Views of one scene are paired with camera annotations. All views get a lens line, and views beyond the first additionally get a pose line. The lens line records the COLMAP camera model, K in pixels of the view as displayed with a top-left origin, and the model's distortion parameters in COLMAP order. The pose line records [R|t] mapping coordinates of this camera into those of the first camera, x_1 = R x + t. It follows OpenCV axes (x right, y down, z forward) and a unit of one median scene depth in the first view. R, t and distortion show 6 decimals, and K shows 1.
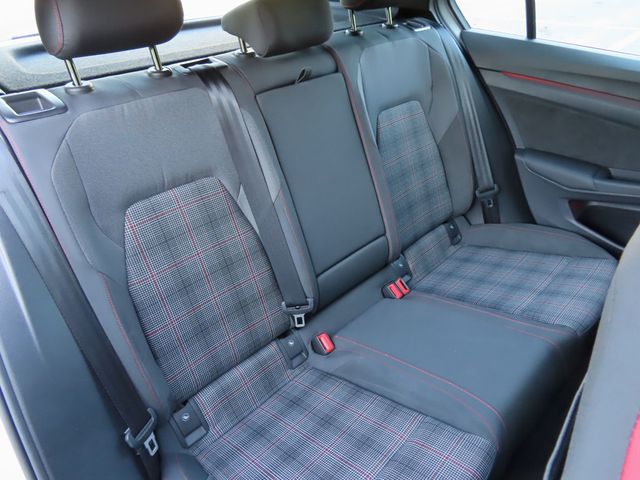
lens RADIAL K [[458.8, 0, 320.0], [0, 458.8, 237.1], [0, 0, 1]] dist [-0.016247, 0.015119]
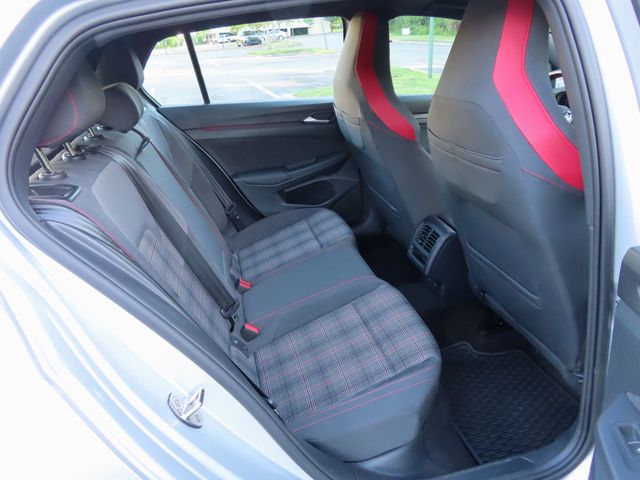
lens RADIAL K [[458.8, 0, 320.2], [0, 458.8, 243.4], [0, 0, 1]] dist [-0.016247, 0.015119]
pose [[0.515078, -0.381582, 0.767522, -0.625978], [0.512351, 0.854928, 0.081202, 0.014513], [-0.687161, 0.351415, 0.635859, -0.020713]]
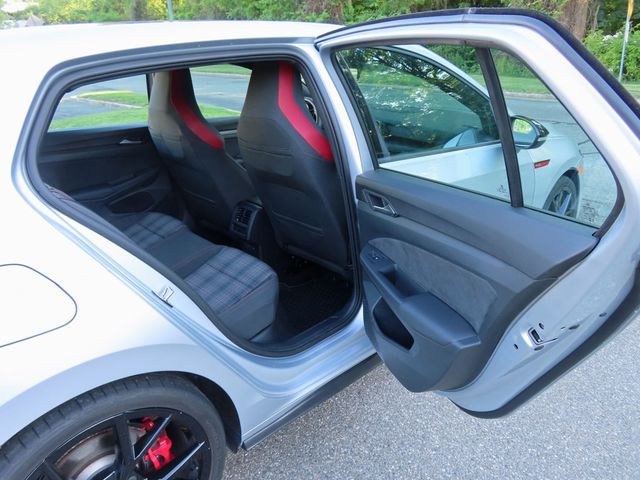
lens RADIAL K [[458.8, 0, 320.9], [0, 458.8, 239.2], [0, 0, 1]] dist [-0.016247, 0.015119]
pose [[0.018884, -0.379283, 0.925088, -1.128761], [0.567130, 0.766063, 0.302507, -0.038868], [-0.823412, 0.518933, 0.229569, -0.039089]]
